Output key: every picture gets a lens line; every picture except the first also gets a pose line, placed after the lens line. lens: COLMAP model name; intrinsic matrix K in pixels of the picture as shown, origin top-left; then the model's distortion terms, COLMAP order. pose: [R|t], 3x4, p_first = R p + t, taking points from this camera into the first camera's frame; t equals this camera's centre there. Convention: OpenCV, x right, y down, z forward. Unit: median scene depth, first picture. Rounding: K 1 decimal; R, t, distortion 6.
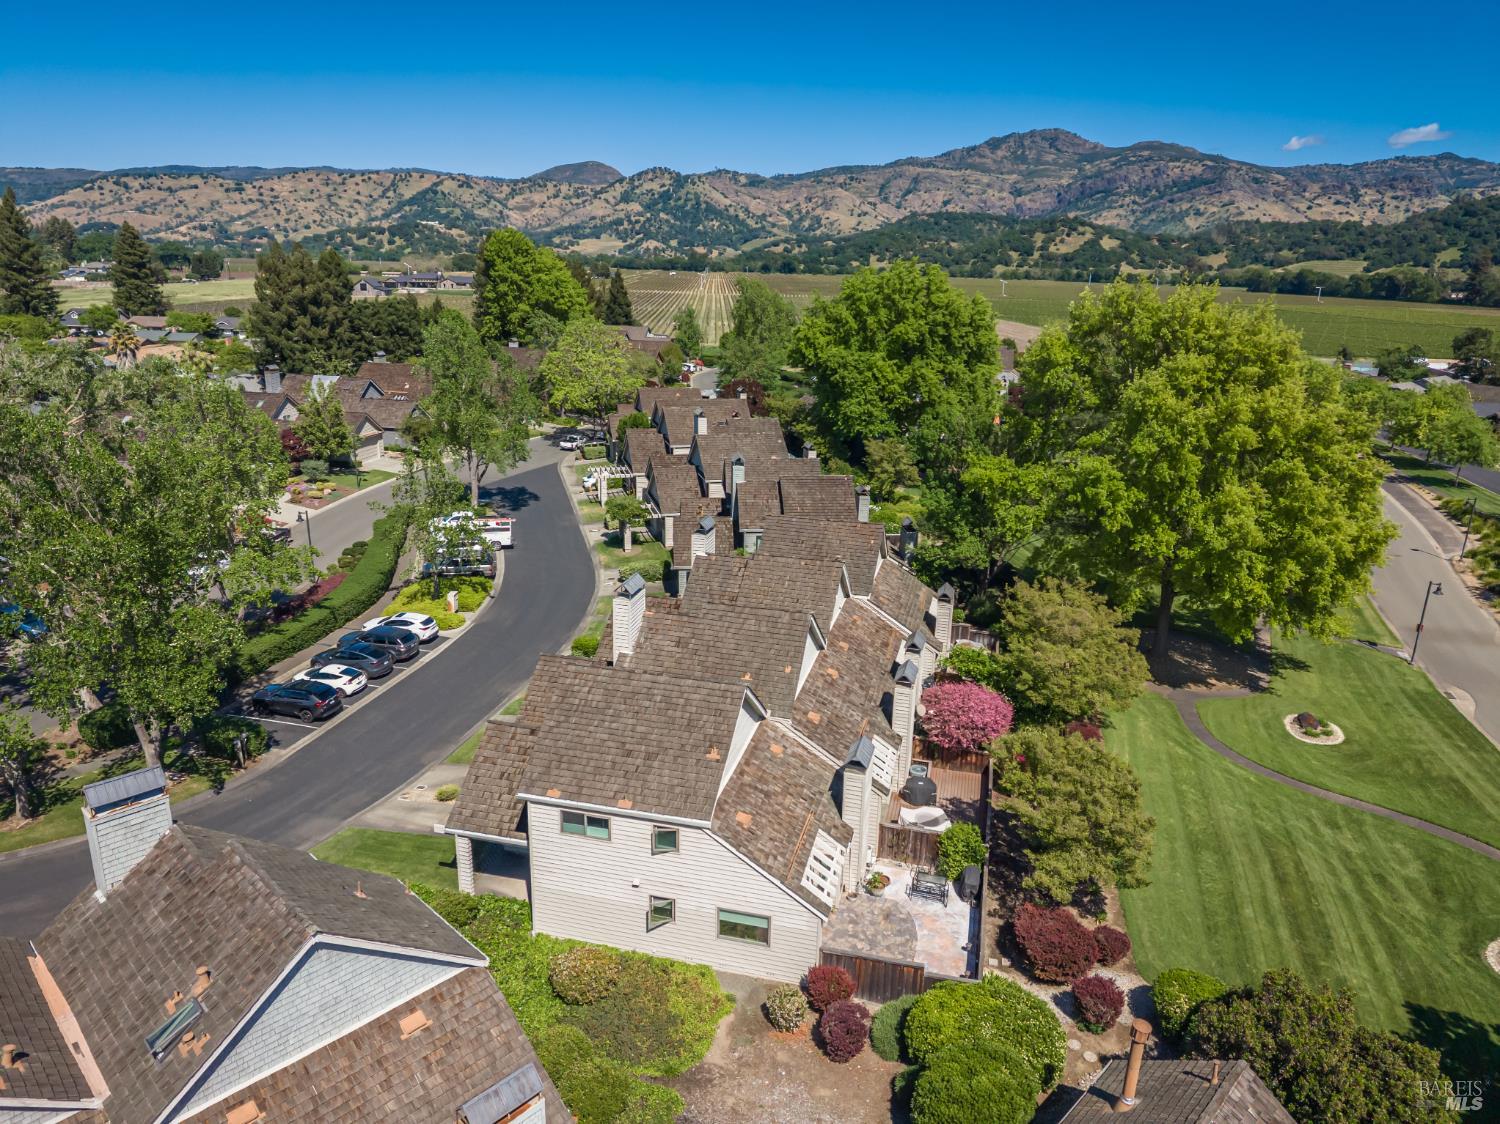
lens RADIAL K [[1002.4, 0, 740.3], [0, 1002.4, 562.1], [0, 0, 1]] dist [0.030855, -0.031480]
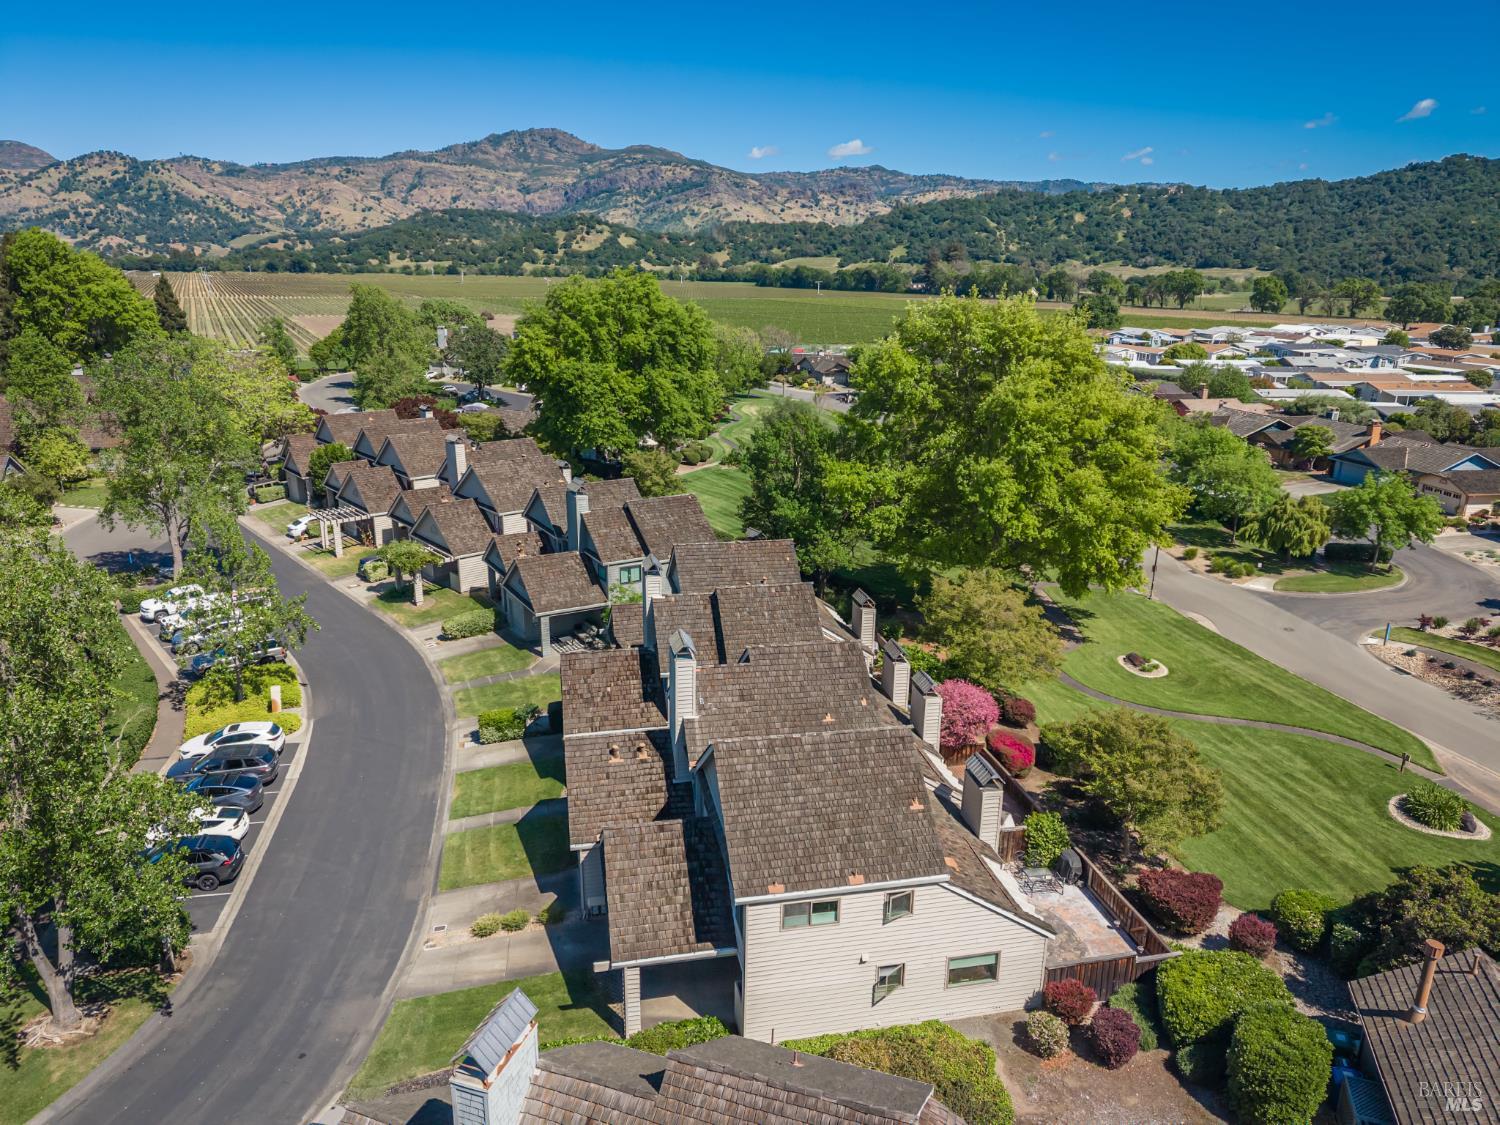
lens RADIAL K [[1002.4, 0, 746.3], [0, 1002.4, 561.4], [0, 0, 1]] dist [0.030855, -0.031480]
pose [[0.897513, -0.134575, 0.419952, -0.181334], [0.133756, 0.990512, 0.031552, -0.030680], [-0.420214, 0.027853, 0.906997, 0.060927]]
